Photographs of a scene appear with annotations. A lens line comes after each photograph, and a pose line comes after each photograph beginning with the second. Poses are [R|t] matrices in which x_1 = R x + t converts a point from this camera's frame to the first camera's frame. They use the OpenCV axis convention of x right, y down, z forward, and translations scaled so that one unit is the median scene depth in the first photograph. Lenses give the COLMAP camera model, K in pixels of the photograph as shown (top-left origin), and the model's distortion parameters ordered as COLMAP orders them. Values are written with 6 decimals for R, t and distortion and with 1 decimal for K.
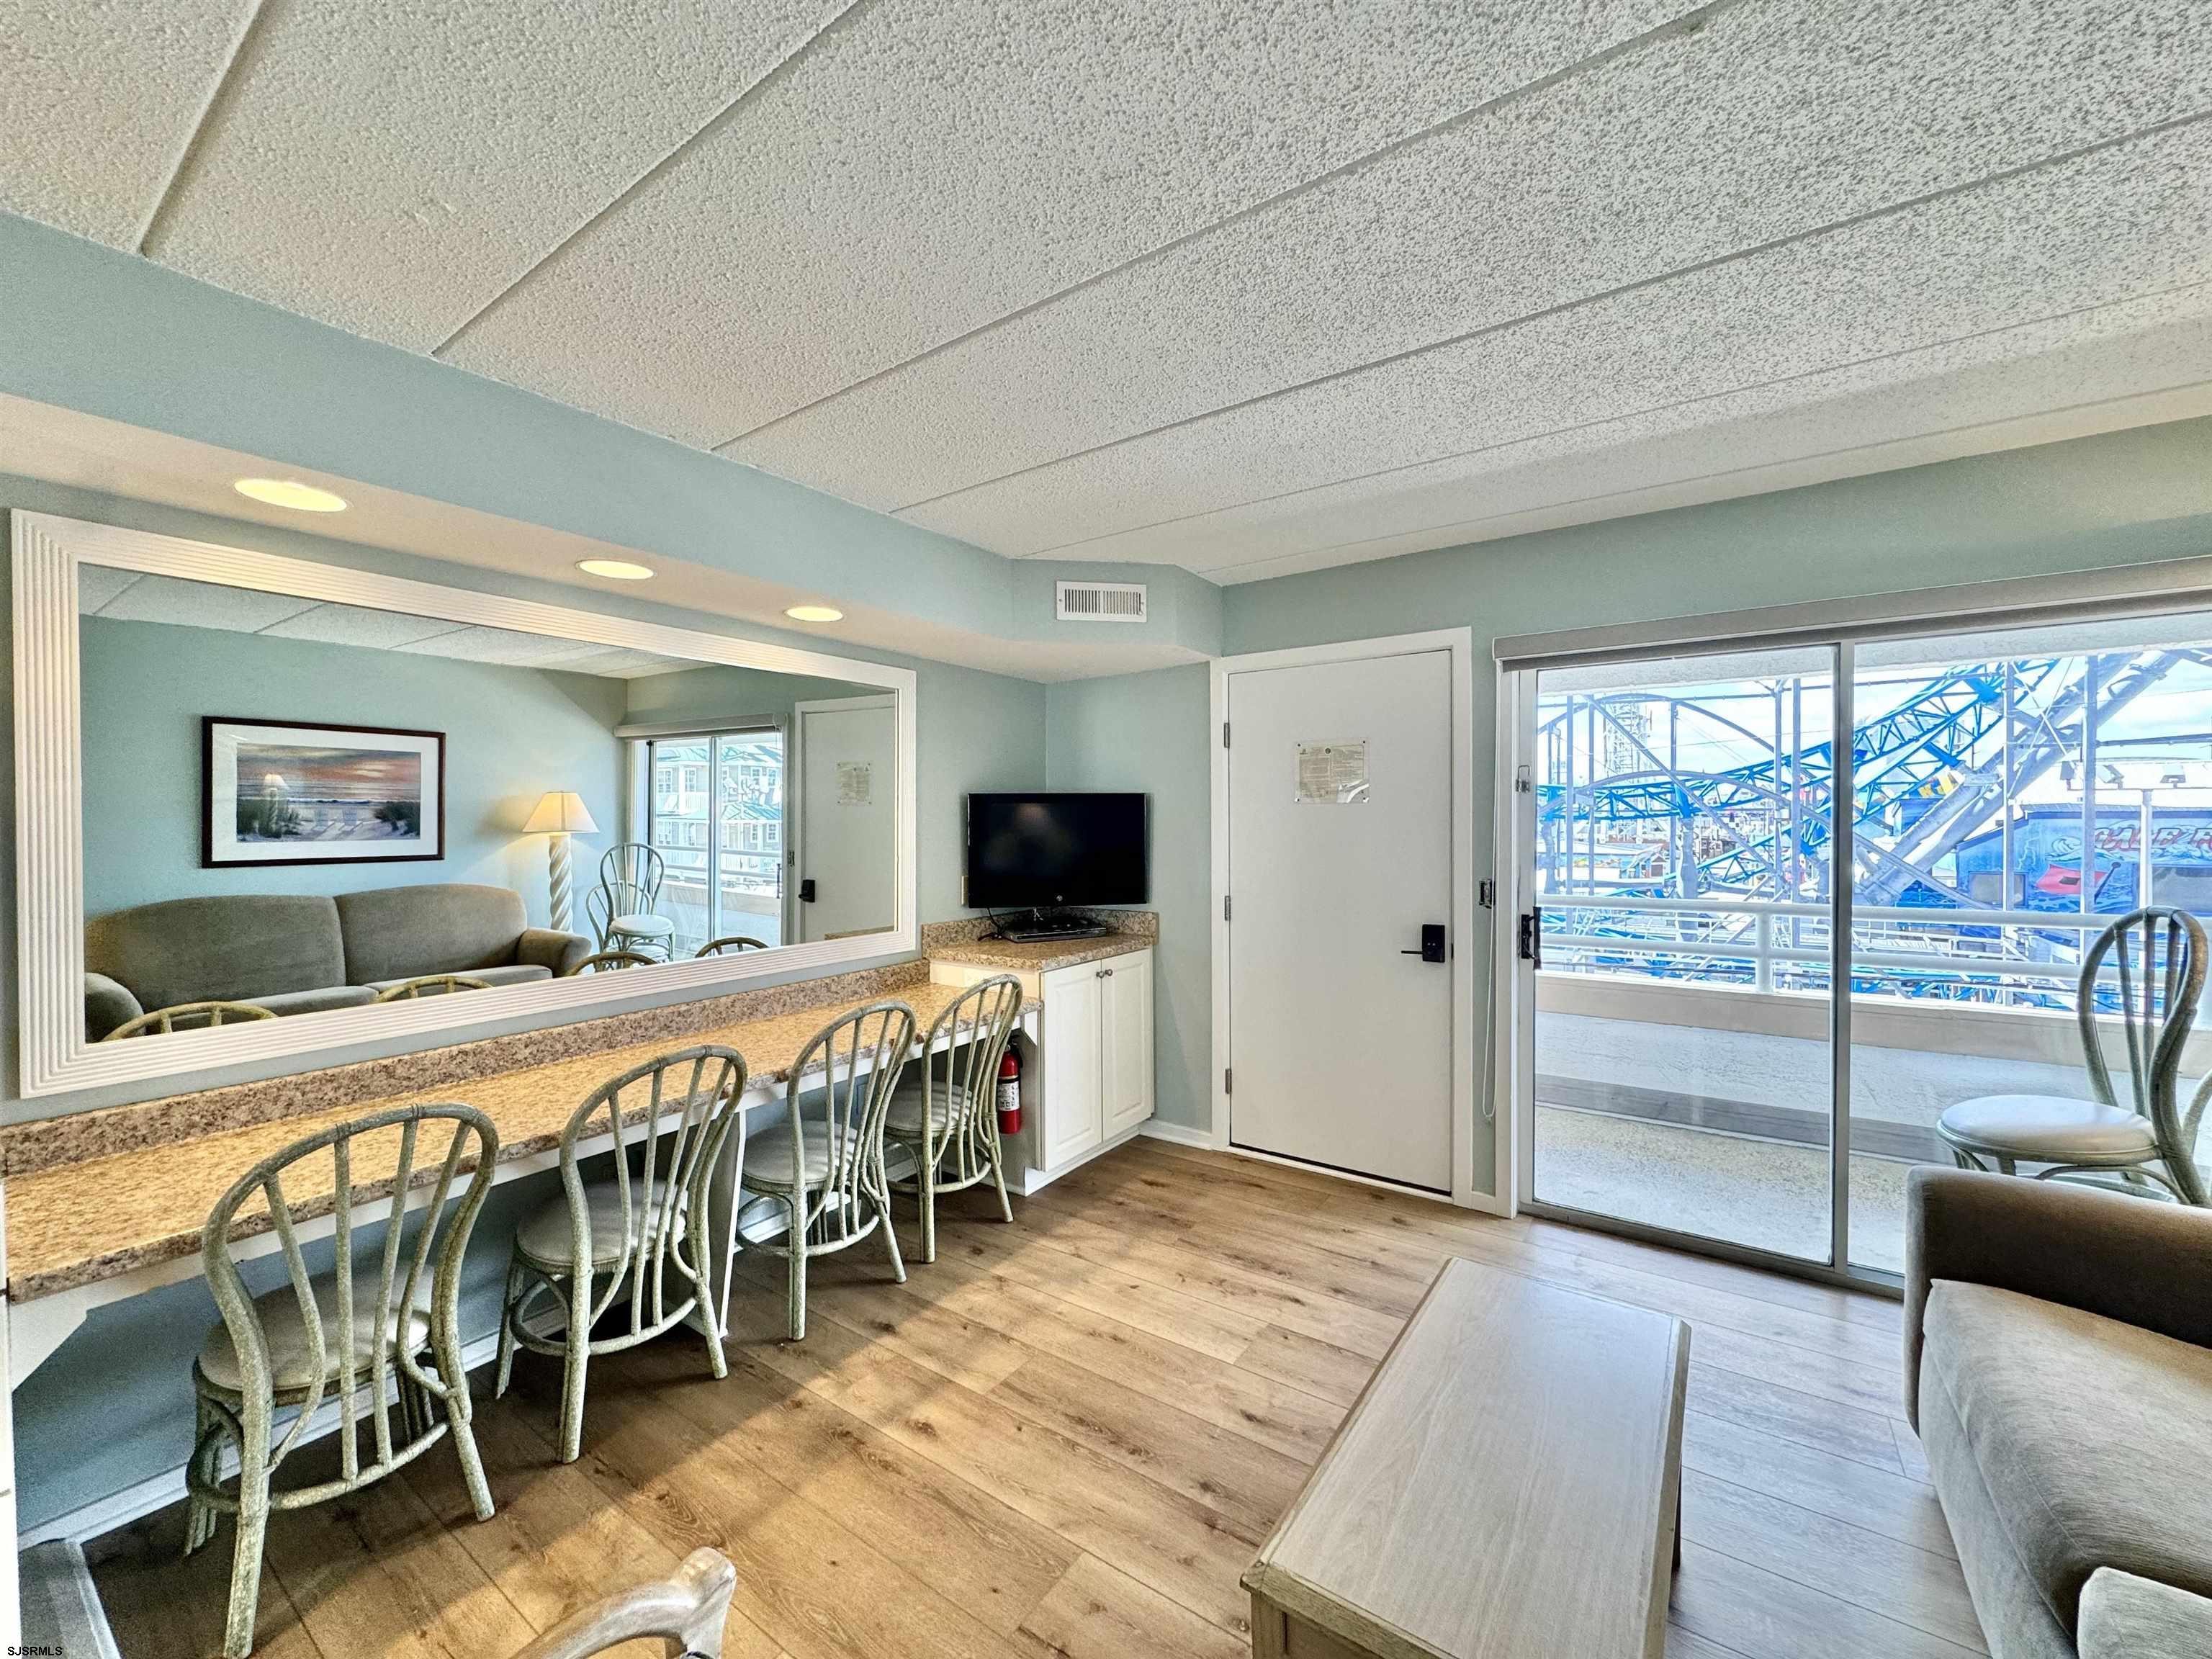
lens RADIAL K [[880.9, 0, 1107.1], [0, 880.9, 823.7], [0, 0, 1]] dist [-0.001223, -0.000894]
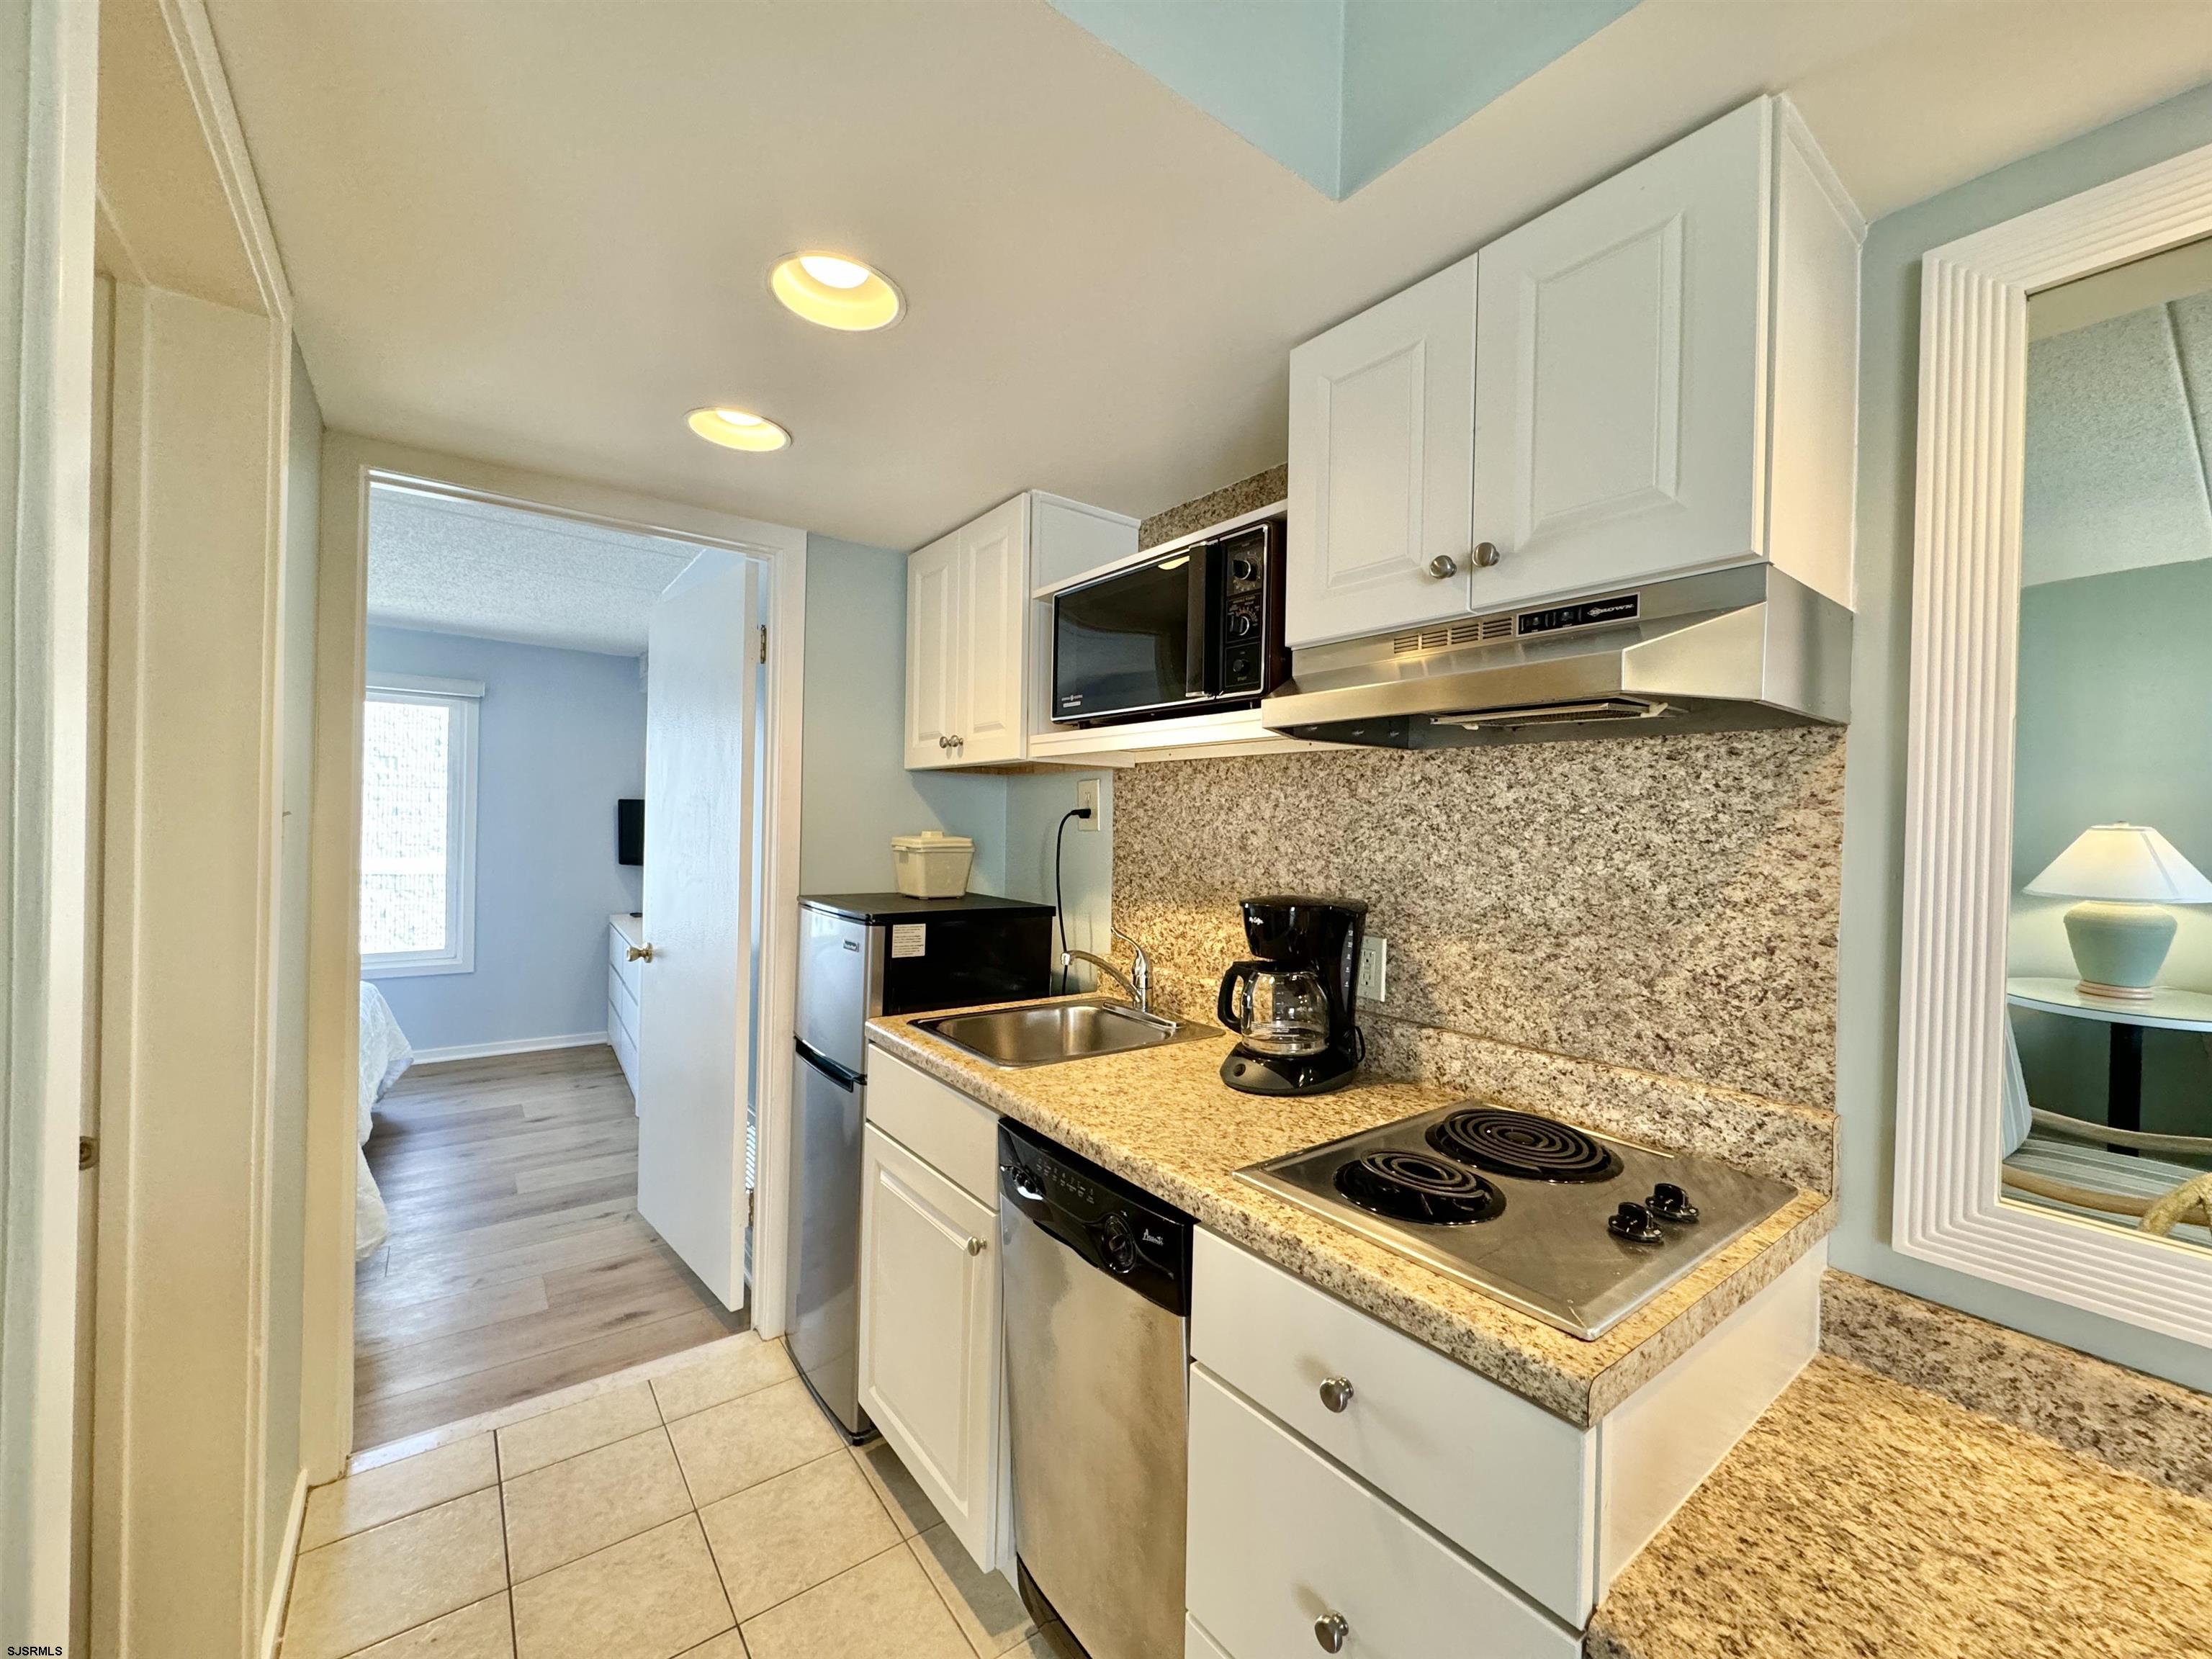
lens RADIAL K [[880.9, 0, 1105.4], [0, 880.9, 829.1], [0, 0, 1]] dist [-0.001223, -0.000894]
pose [[-0.315007, 0.005555, -0.949073, -0.296786], [-0.027028, 0.999525, 0.014821, 0.021237], [0.948705, 0.030321, -0.314707, 0.391714]]
